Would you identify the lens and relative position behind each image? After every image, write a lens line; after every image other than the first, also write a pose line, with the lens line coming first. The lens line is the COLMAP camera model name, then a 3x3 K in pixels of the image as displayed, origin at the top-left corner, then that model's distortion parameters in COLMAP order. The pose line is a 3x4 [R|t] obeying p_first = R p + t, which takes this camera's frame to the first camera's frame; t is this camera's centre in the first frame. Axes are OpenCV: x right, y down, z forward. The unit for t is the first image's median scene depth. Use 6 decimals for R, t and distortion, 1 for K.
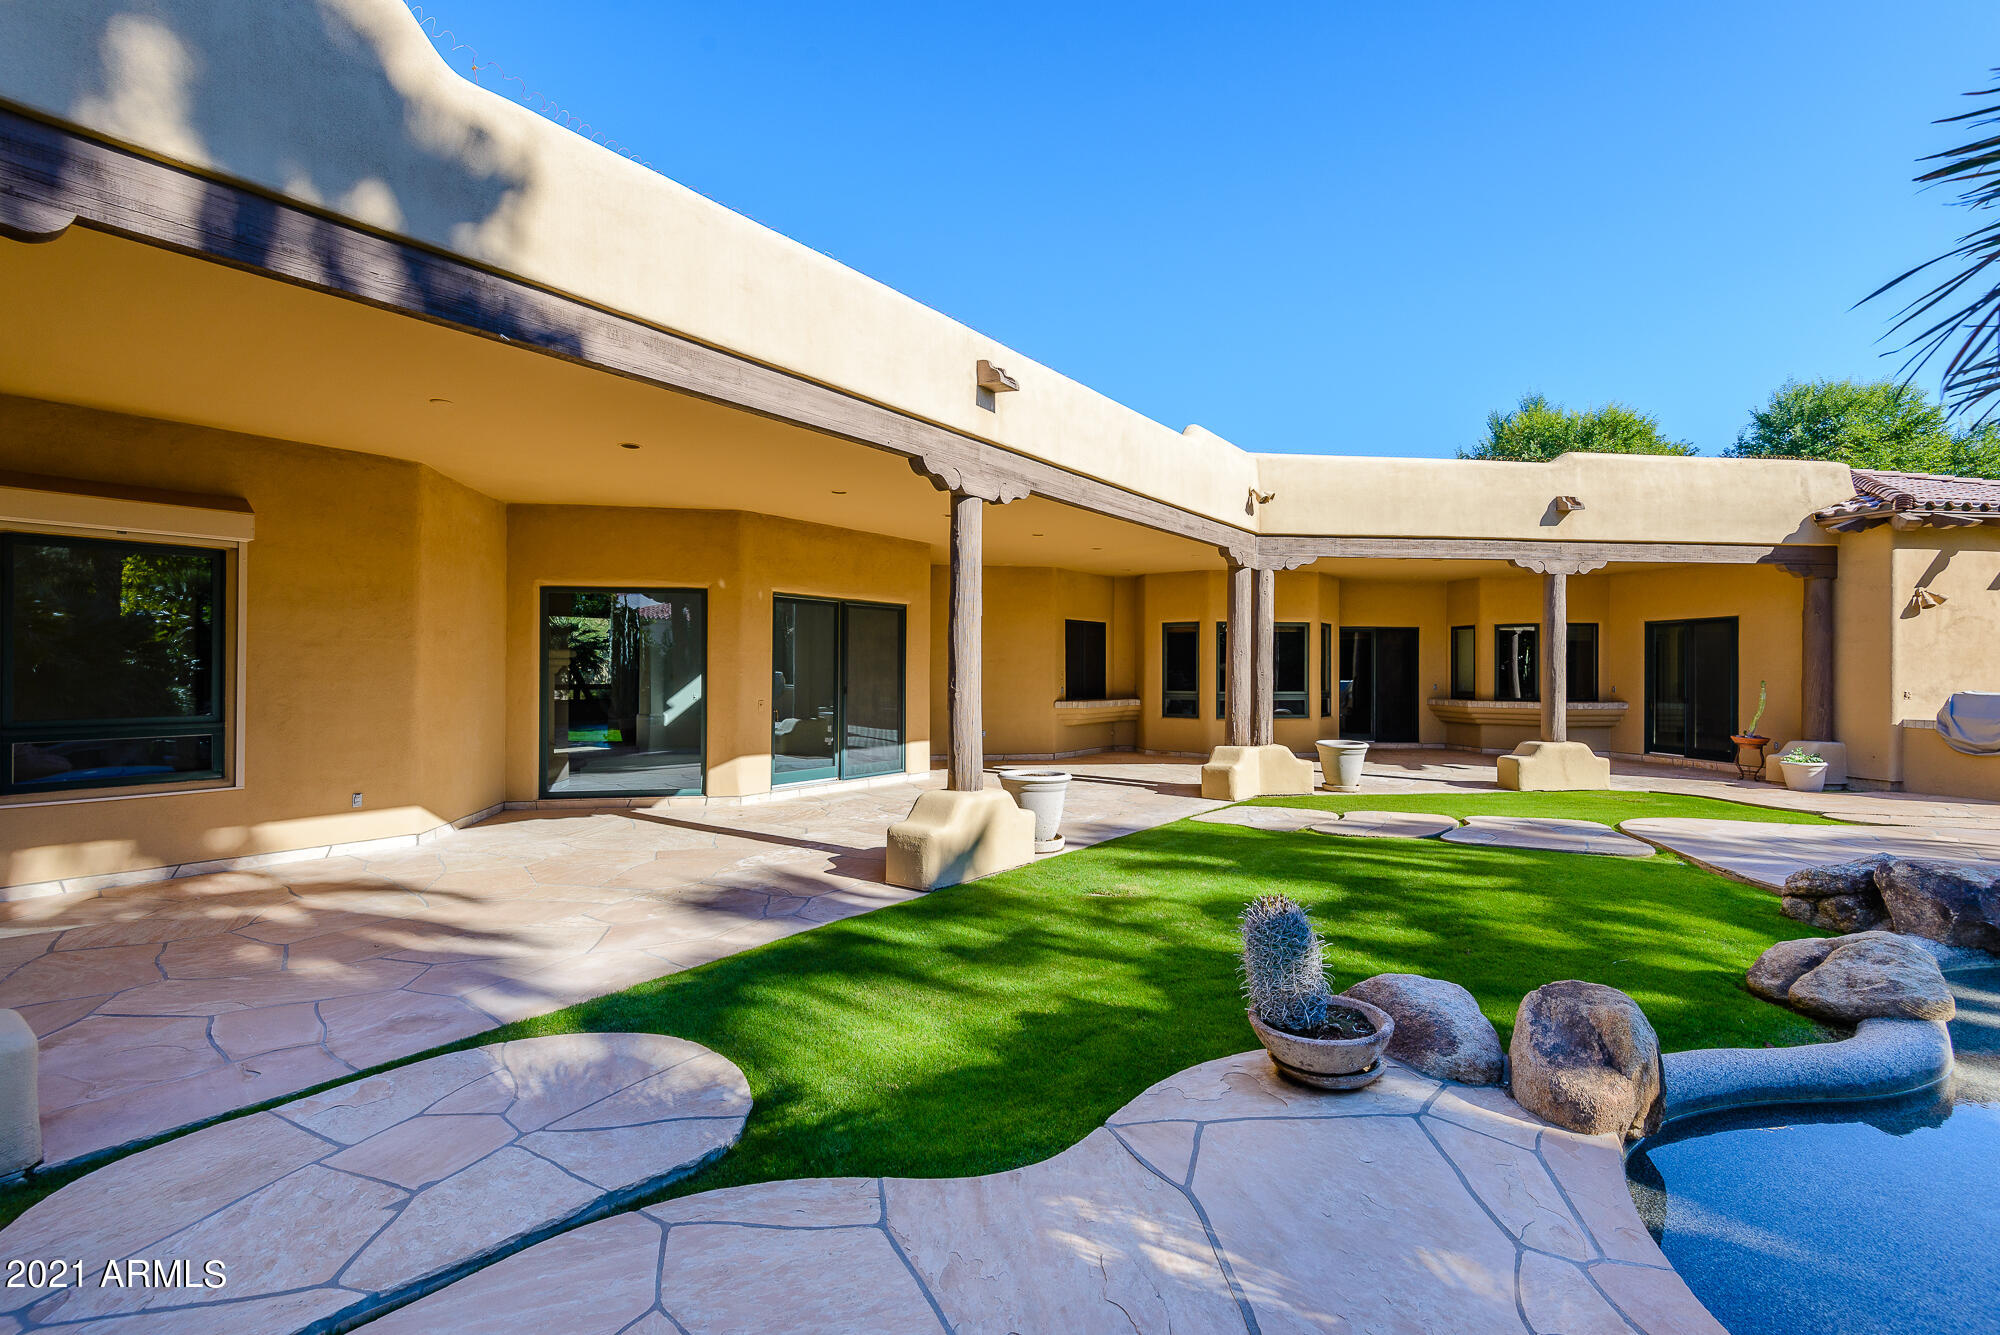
lens RADIAL K [[896.4, 0, 1007.3], [0, 896.4, 661.5], [0, 0, 1]] dist [0.019718, -0.013070]
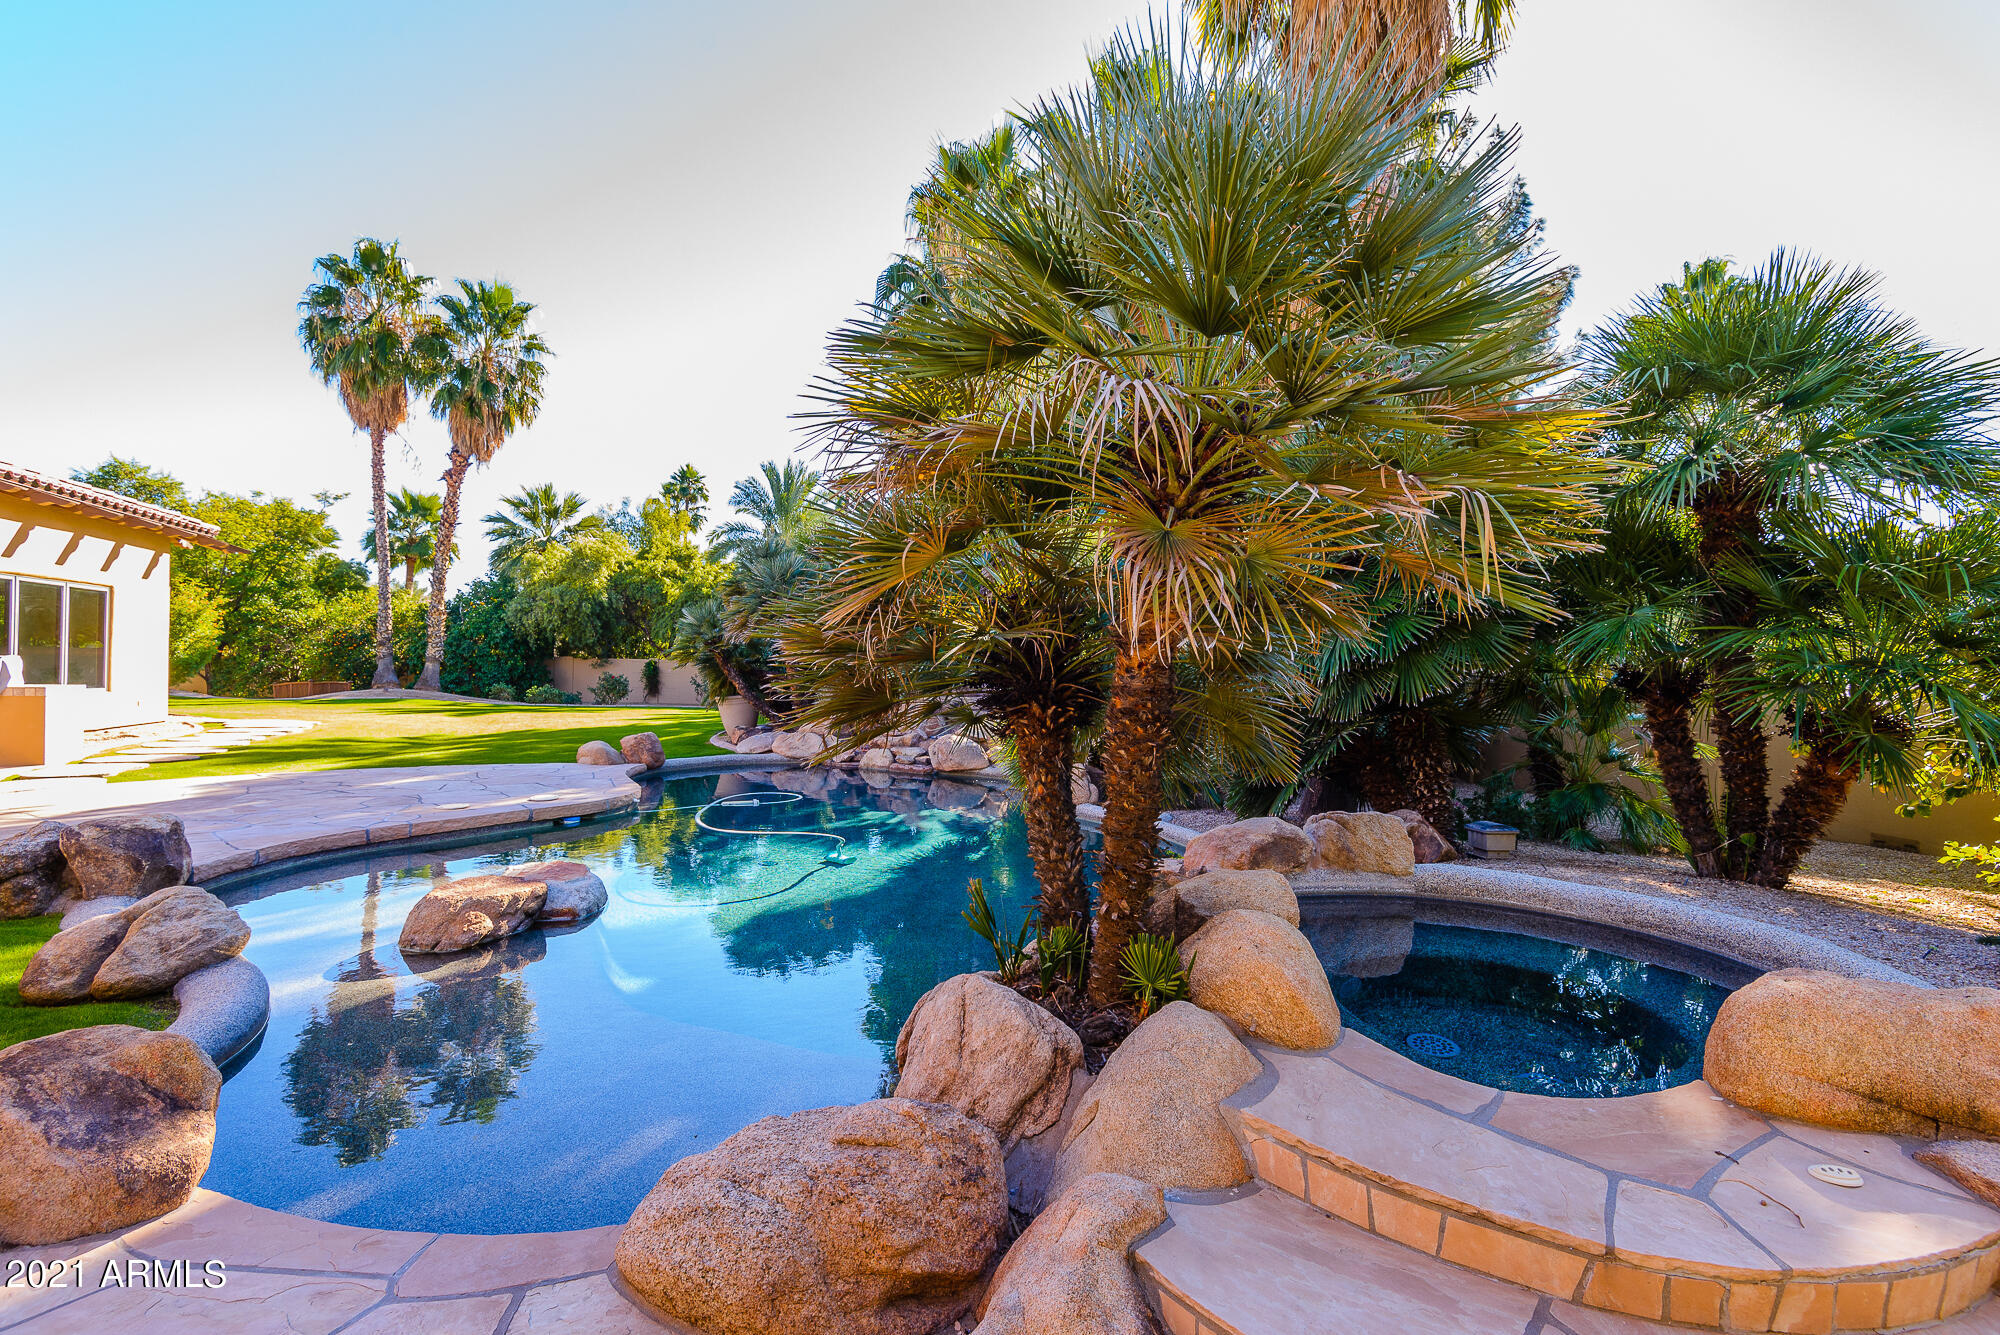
lens RADIAL K [[896.4, 0, 1000.1], [0, 896.4, 666.8], [0, 0, 1]] dist [0.019718, -0.013070]
pose [[-0.189785, -0.011994, 0.981752, -0.049883], [-0.027933, 0.999587, 0.006812, 0.010870], [-0.981428, -0.026130, -0.190042, 0.108978]]
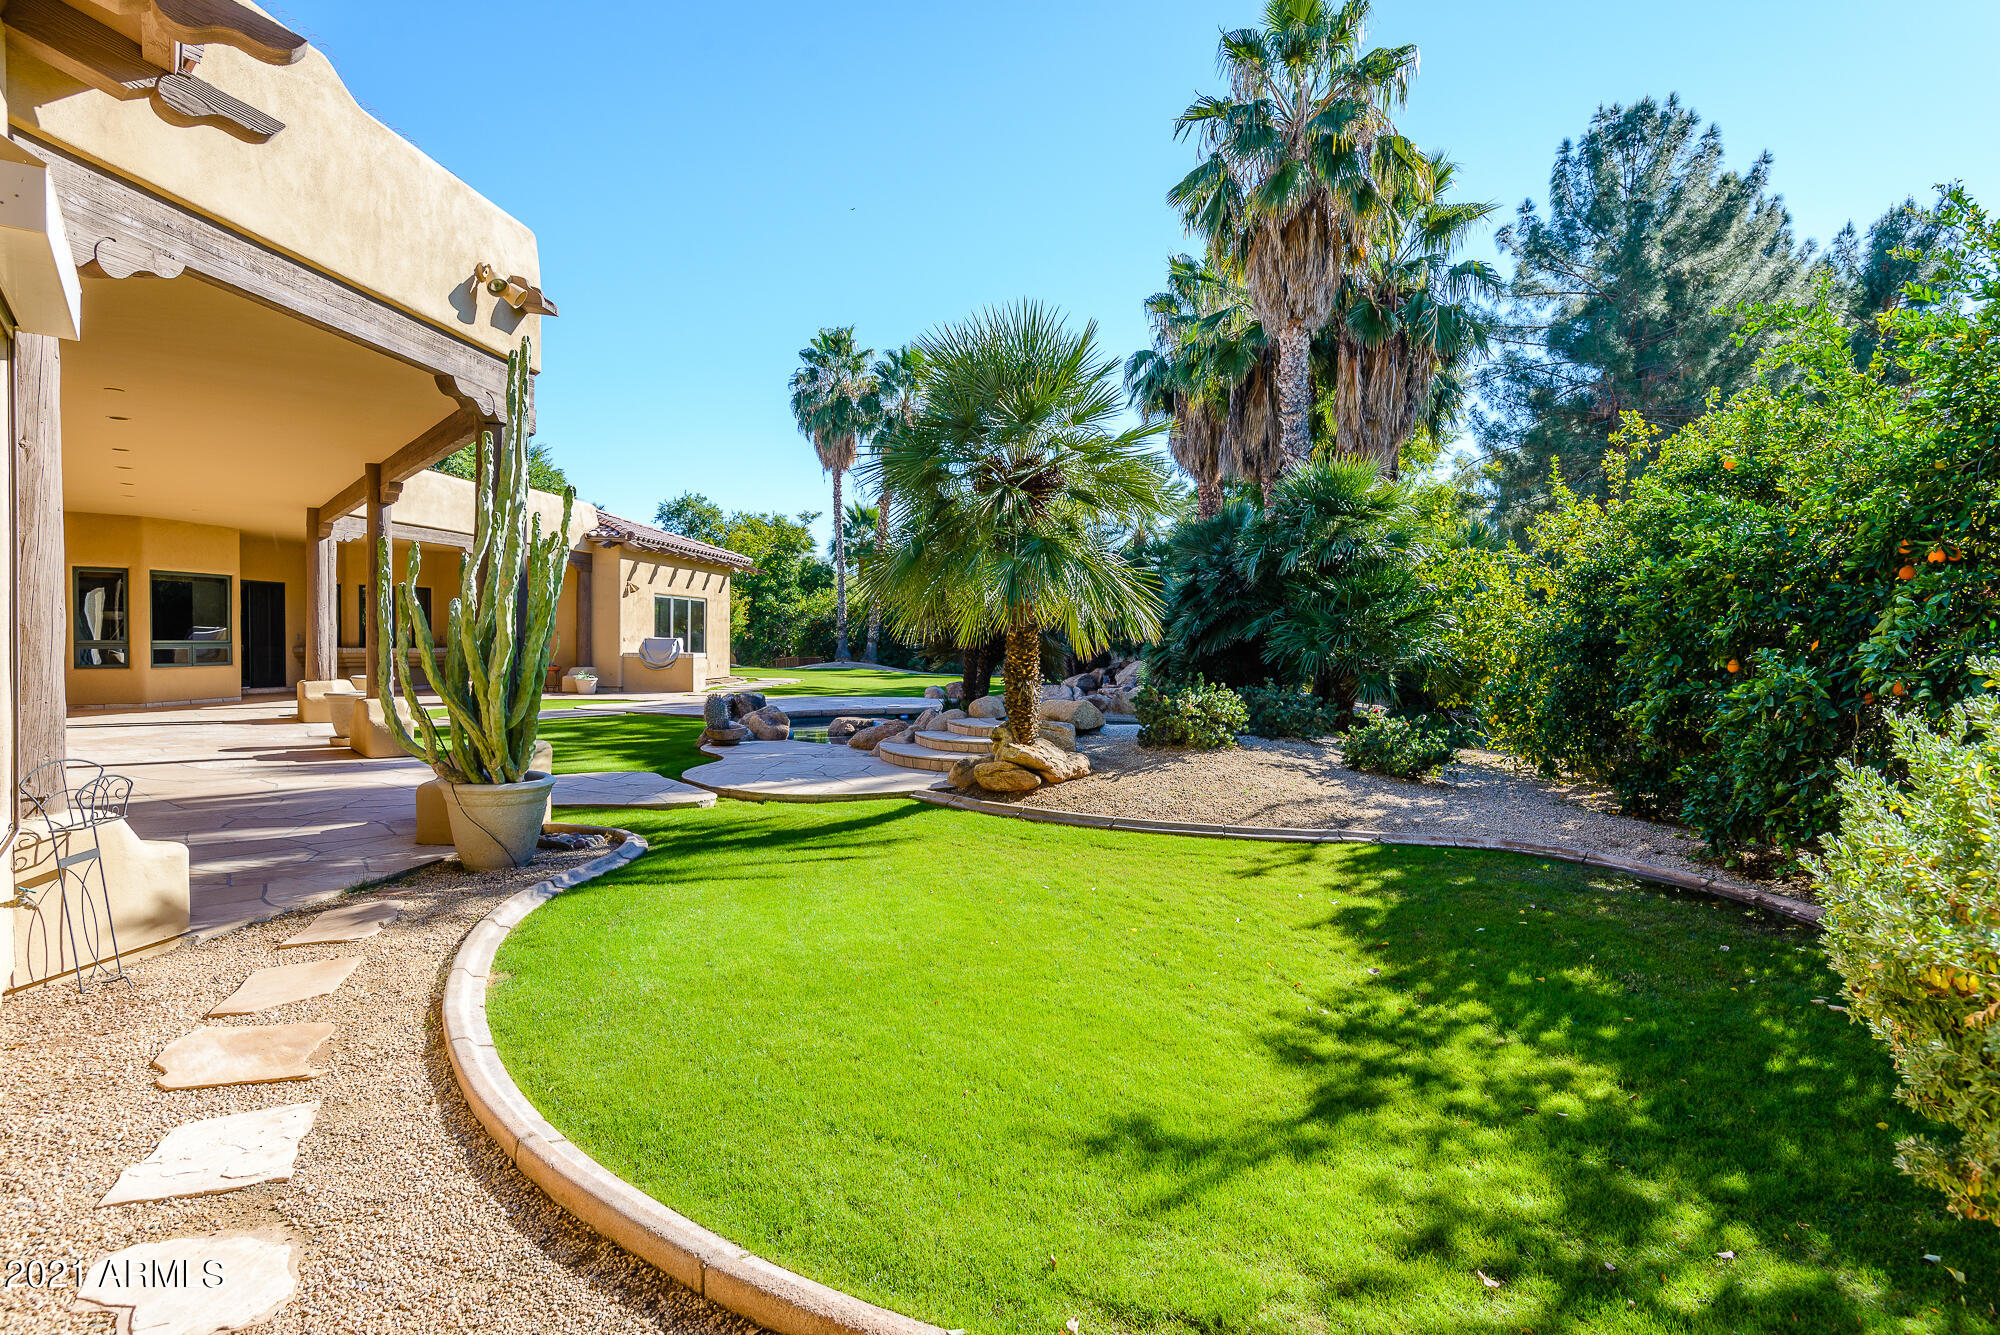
lens RADIAL K [[891.9, 0, 986.2], [0, 891.9, 660.7], [0, 0, 1]] dist [-0.000934, 0.000007]
pose [[0.249698, -0.028099, 0.967916, -0.675232], [-0.019950, 0.999217, 0.034154, 0.004577], [-0.968118, -0.027838, 0.248942, -0.194948]]
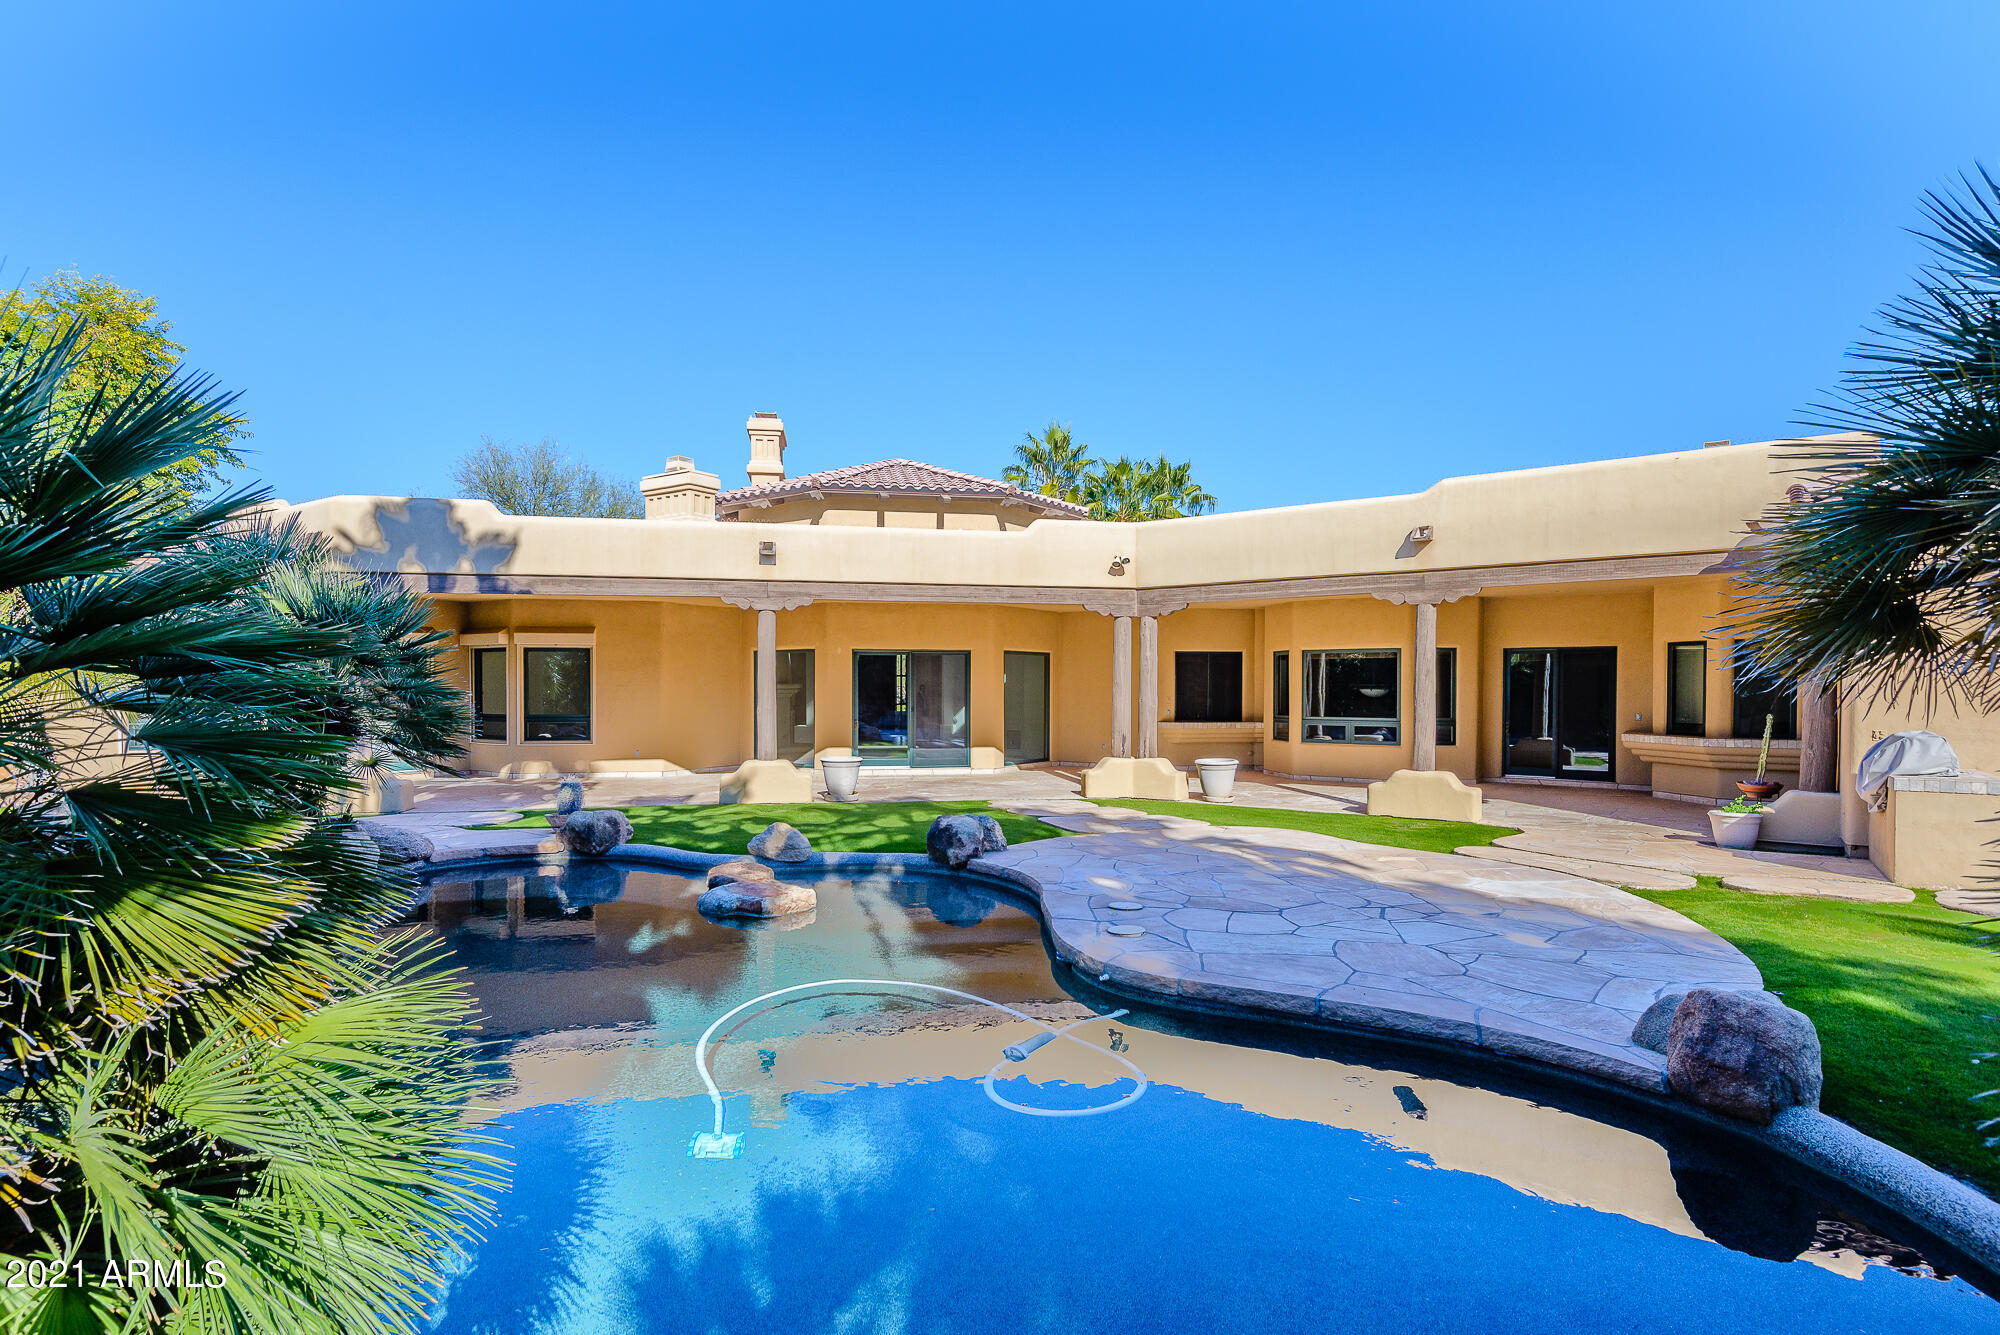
lens RADIAL K [[1003.9, 0, 995.8], [0, 1003.9, 684.0], [0, 0, 1]] dist [0.038653, 0.000064]
pose [[0.722403, -0.001379, -0.691471, 1.203995], [0.008135, 0.999946, 0.006505, -0.023059], [0.691425, -0.010324, 0.722375, -0.147739]]
